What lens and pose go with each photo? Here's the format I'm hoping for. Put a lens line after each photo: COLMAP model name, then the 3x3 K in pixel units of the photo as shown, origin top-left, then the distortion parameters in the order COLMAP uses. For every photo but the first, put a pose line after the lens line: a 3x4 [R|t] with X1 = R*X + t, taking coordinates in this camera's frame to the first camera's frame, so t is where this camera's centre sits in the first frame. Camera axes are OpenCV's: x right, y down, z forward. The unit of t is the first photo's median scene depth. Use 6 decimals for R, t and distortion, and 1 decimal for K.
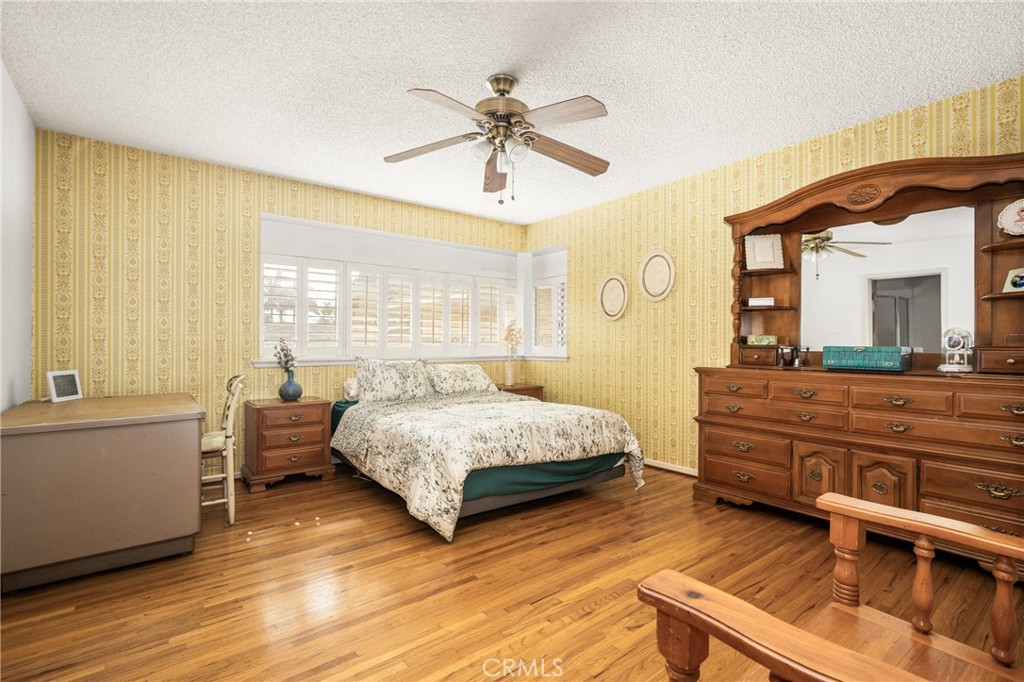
lens RADIAL K [[473.8, 0, 512.3], [0, 473.8, 340.7], [0, 0, 1]] dist [0.002350, 0.000107]
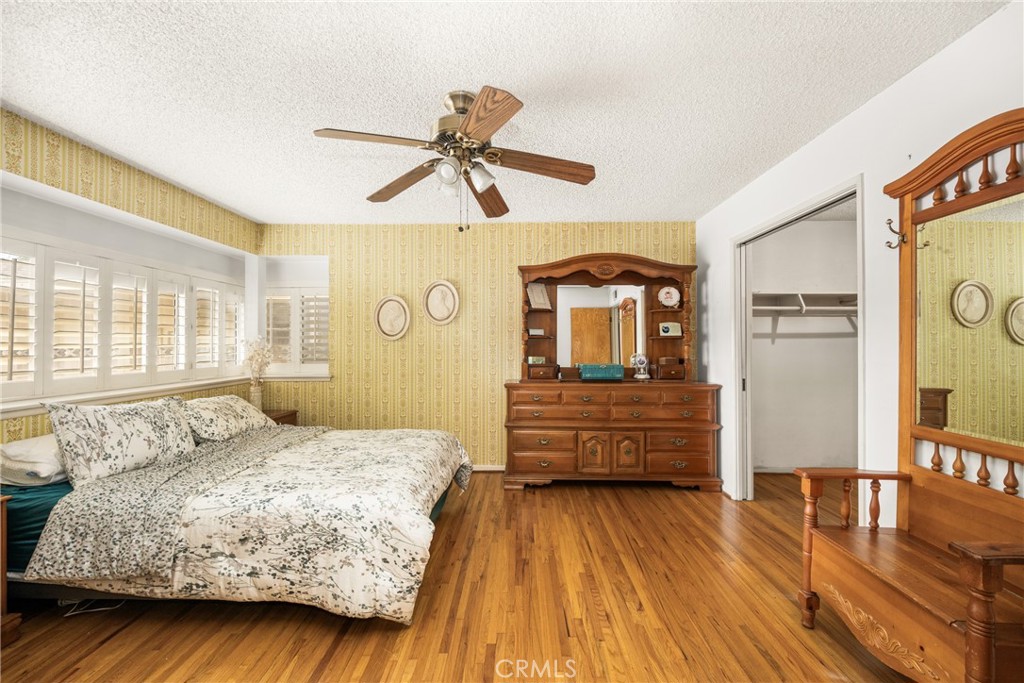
lens RADIAL K [[409.1, 0, 509.1], [0, 409.1, 343.4], [0, 0, 1]] dist [0.000914, -0.000422]
pose [[0.636969, -0.001651, 0.770888, -0.476318], [-0.002700, 0.999987, 0.004372, -0.059957], [-0.770885, -0.004866, 0.636956, 0.342784]]
